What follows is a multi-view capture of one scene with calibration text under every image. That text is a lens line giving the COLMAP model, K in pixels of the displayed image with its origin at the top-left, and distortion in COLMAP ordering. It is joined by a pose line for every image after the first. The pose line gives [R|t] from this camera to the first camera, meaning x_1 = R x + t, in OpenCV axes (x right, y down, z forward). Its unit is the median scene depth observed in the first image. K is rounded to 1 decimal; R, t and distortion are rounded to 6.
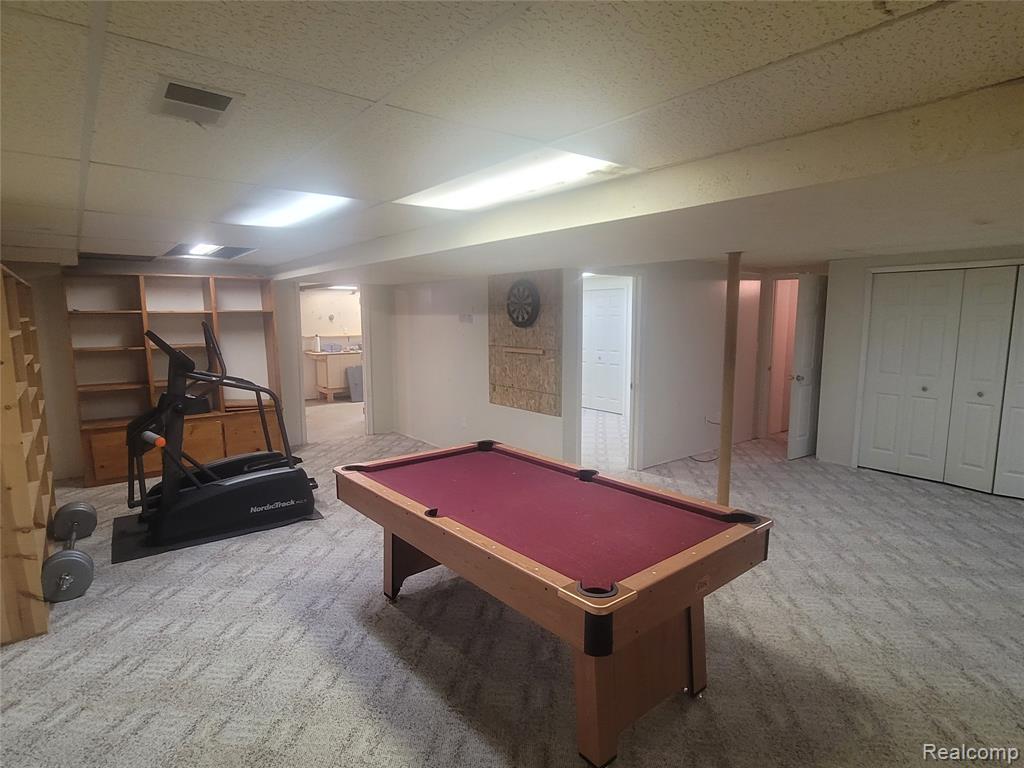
lens RADIAL K [[551.5, 0, 511.9], [0, 551.5, 384.7], [0, 0, 1]] dist [-0.002600, -0.002444]
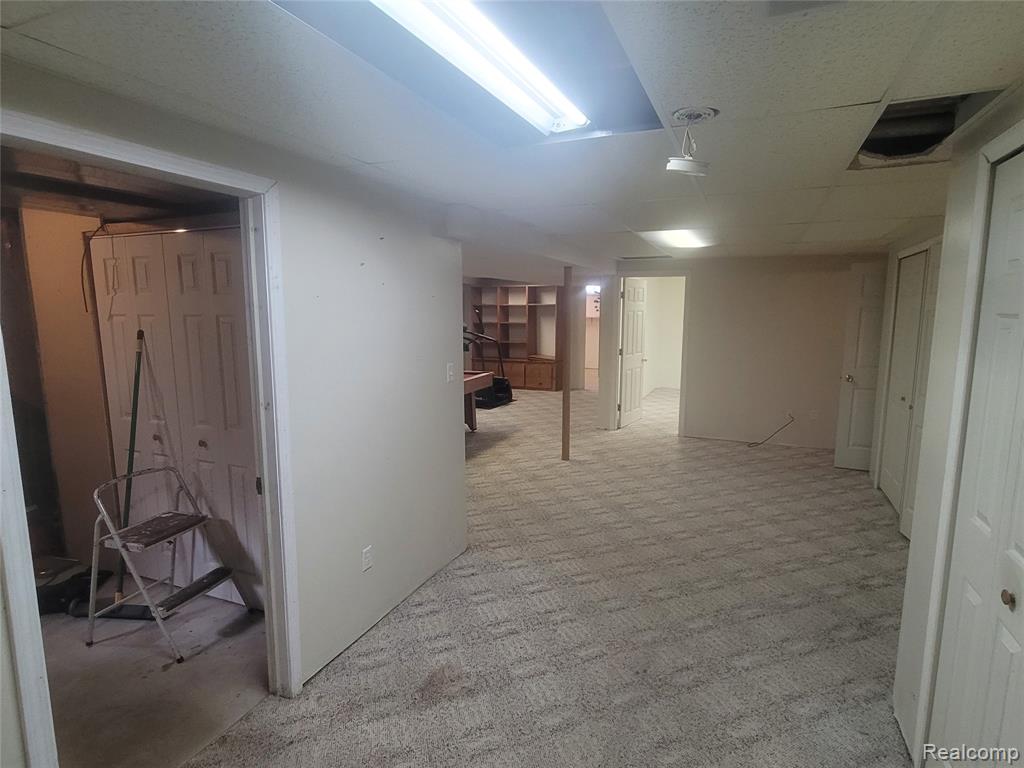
lens RADIAL K [[551.5, 0, 510.2], [0, 551.5, 386.1], [0, 0, 1]] dist [-0.002600, -0.002444]
pose [[0.463742, 0.125866, -0.876984, 1.448239], [-0.114388, 0.990078, 0.081610, -0.010551], [0.878555, 0.062471, 0.473538, 0.134958]]
